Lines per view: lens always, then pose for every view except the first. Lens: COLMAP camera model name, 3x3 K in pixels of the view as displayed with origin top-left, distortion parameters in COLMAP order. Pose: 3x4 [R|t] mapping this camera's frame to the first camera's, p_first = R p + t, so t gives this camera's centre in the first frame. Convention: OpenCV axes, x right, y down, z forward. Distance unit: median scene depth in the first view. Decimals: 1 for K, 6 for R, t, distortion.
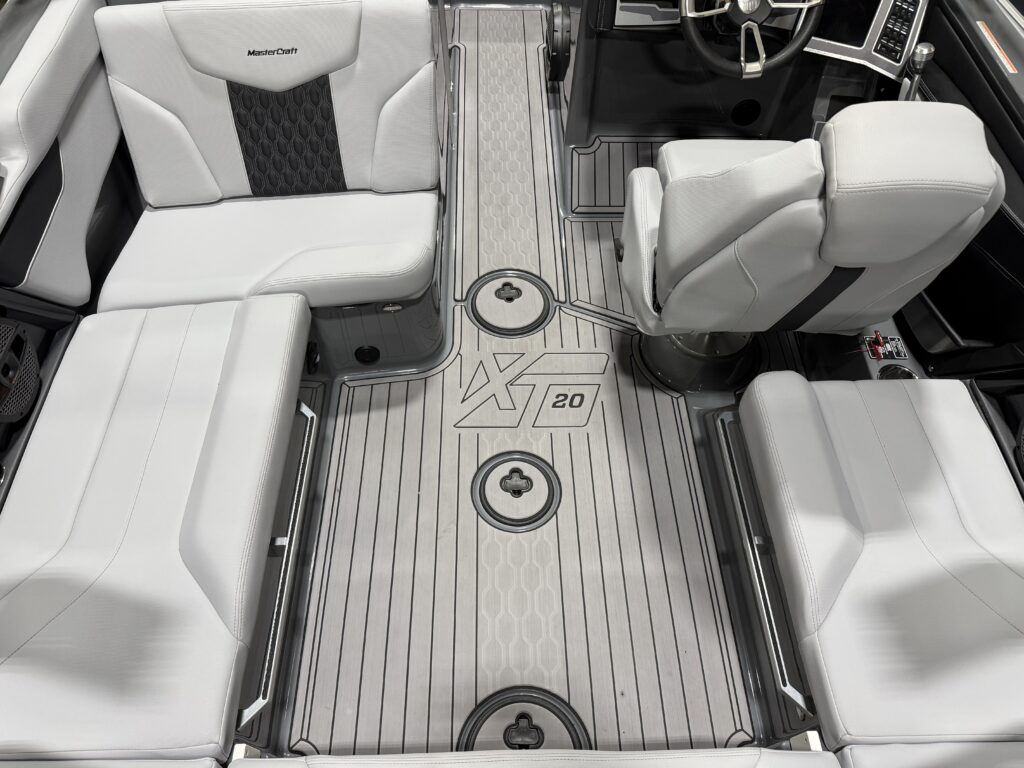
lens RADIAL K [[717.3, 0, 516.4], [0, 717.3, 383.1], [0, 0, 1]] dist [0.088787, -0.128326]
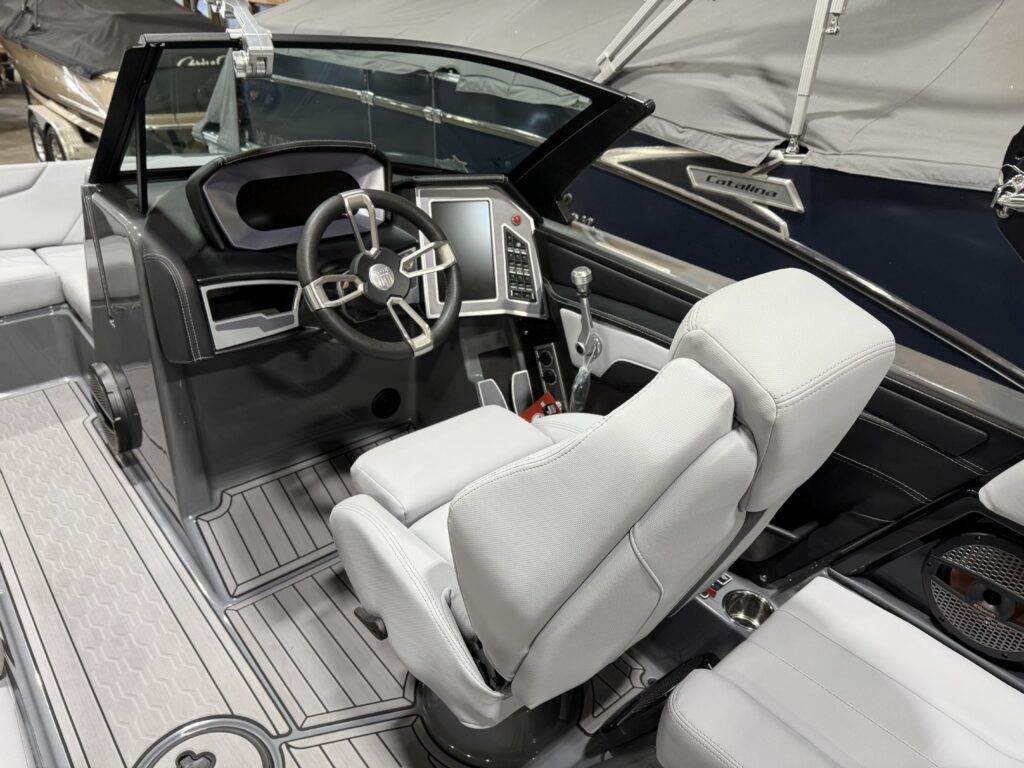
lens RADIAL K [[717.1, 0, 507.5], [0, 717.1, 386.5], [0, 0, 1]] dist [0.038734, -0.050764]
pose [[0.776099, -0.293101, 0.558357, -0.046686], [0.492719, 0.834446, -0.246835, -0.106800], [-0.393571, 0.466681, 0.792029, 0.254739]]
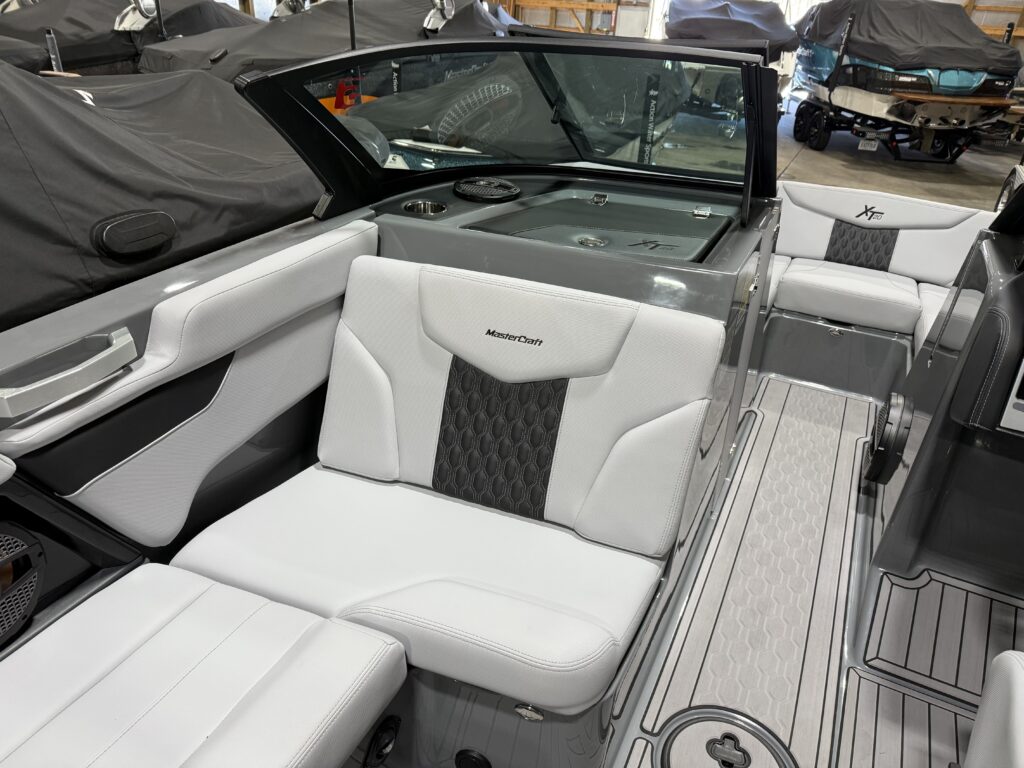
lens RADIAL K [[716.1, 0, 501.4], [0, 716.1, 376.8], [0, 0, 1]] dist [0.031682, -0.045299]
pose [[0.877969, 0.239452, -0.414528, -0.003128], [-0.402699, 0.837635, -0.369056, -0.083075], [0.258852, 0.490949, 0.831844, 0.251031]]
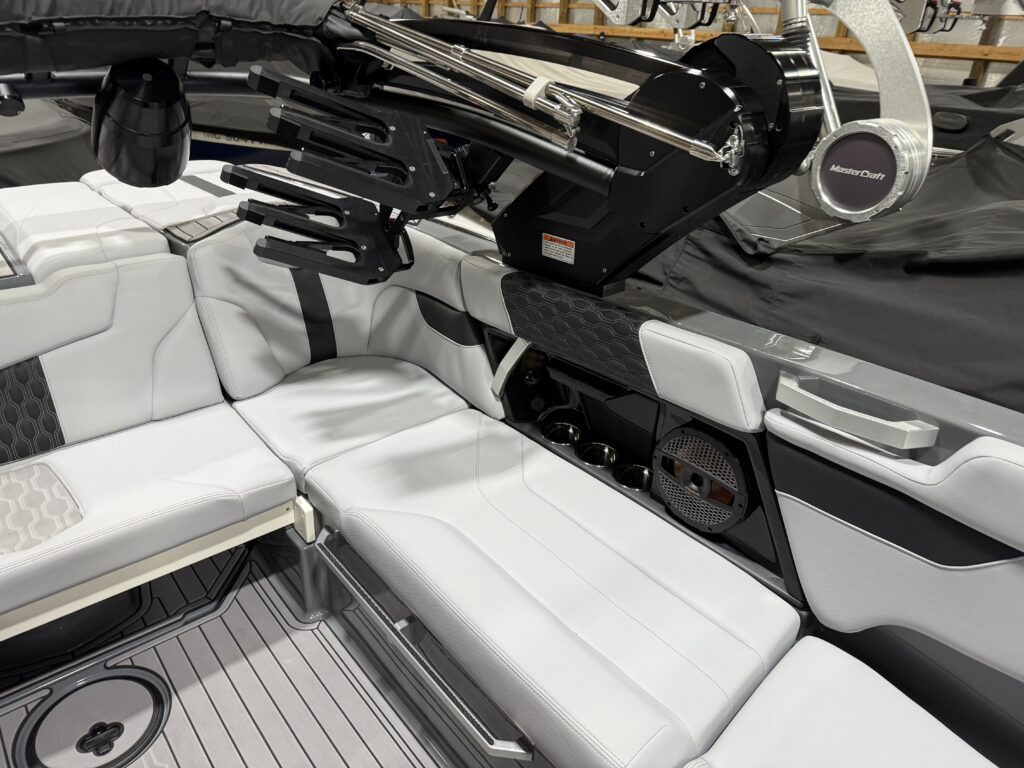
lens RADIAL K [[717.1, 0, 507.5], [0, 717.1, 386.5], [0, 0, 1]] dist [0.038734, -0.050764]
pose [[-0.788859, 0.256613, -0.558436, -0.007859], [-0.522240, 0.199119, 0.829227, -0.399368], [0.323985, 0.945781, -0.023063, 0.473625]]
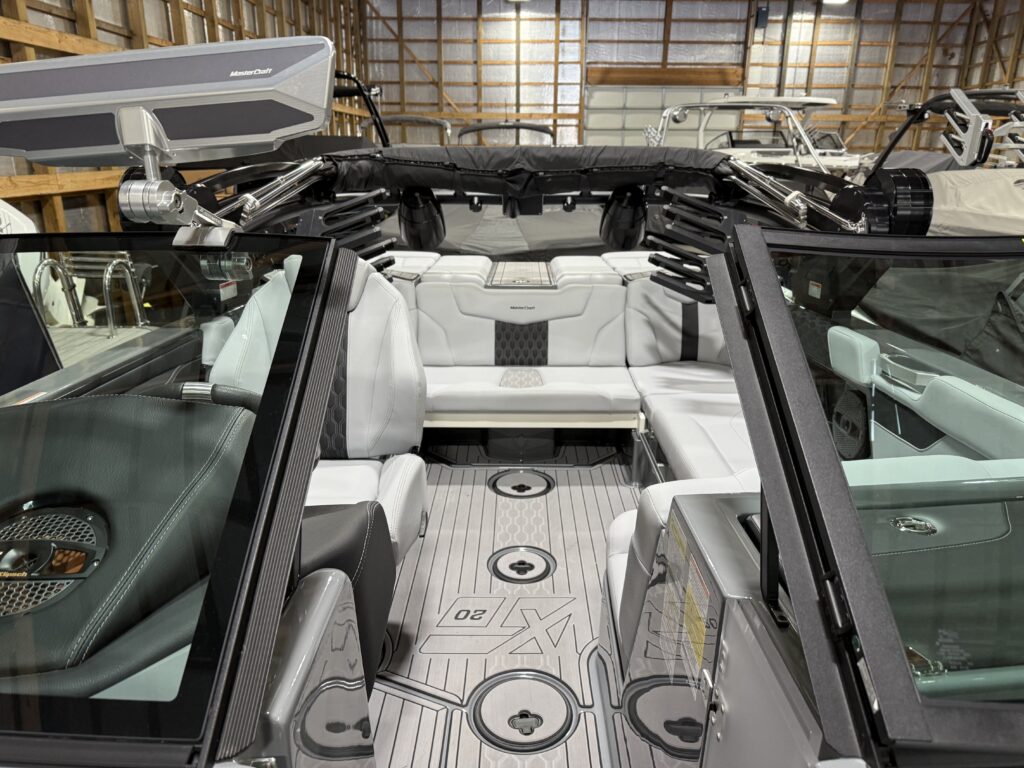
lens RADIAL K [[687.1, 0, 521.2], [0, 687.1, 384.4], [0, 0, 1]] dist [0.131770, -0.204017]
pose [[-0.999695, -0.016531, 0.018346, -0.021301], [0.012875, 0.285066, 0.958421, -0.930700], [-0.021073, 0.958365, -0.284766, 0.832115]]
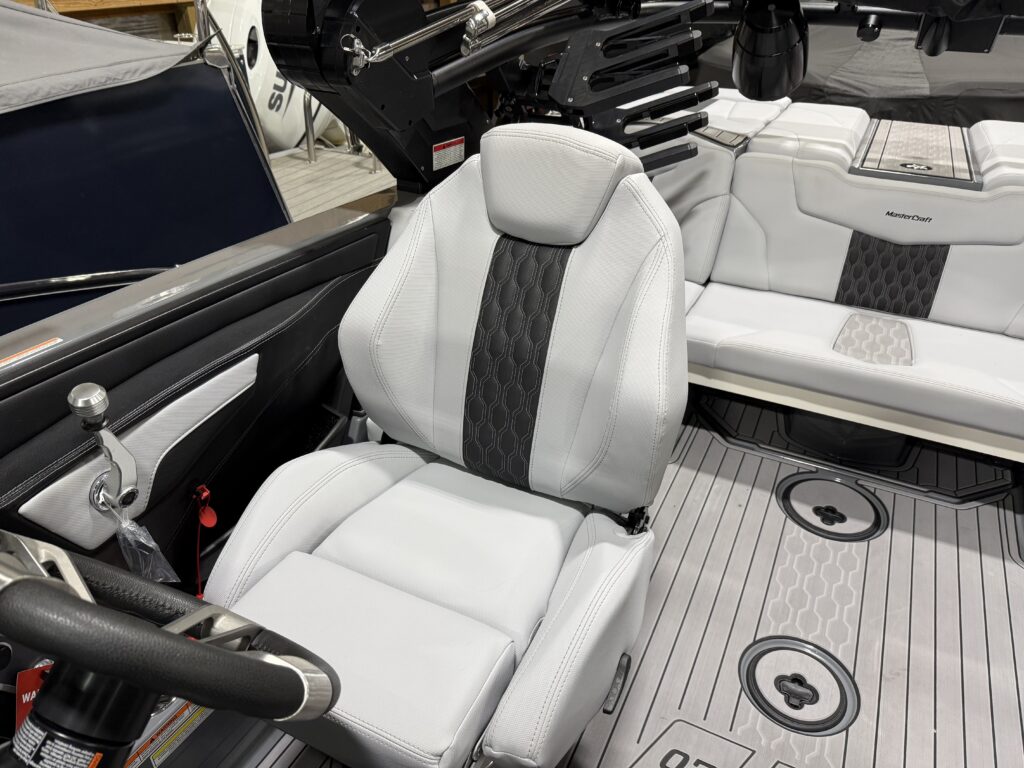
lens RADIAL K [[728.0, 0, 515.9], [0, 728.0, 379.0], [0, 0, 1]] dist [0.001773, -0.001094]
pose [[-0.883321, -0.255246, 0.393184, 0.030833], [0.373963, 0.122057, 0.919377, -0.576187], [-0.282658, 0.959141, -0.012363, 0.602957]]
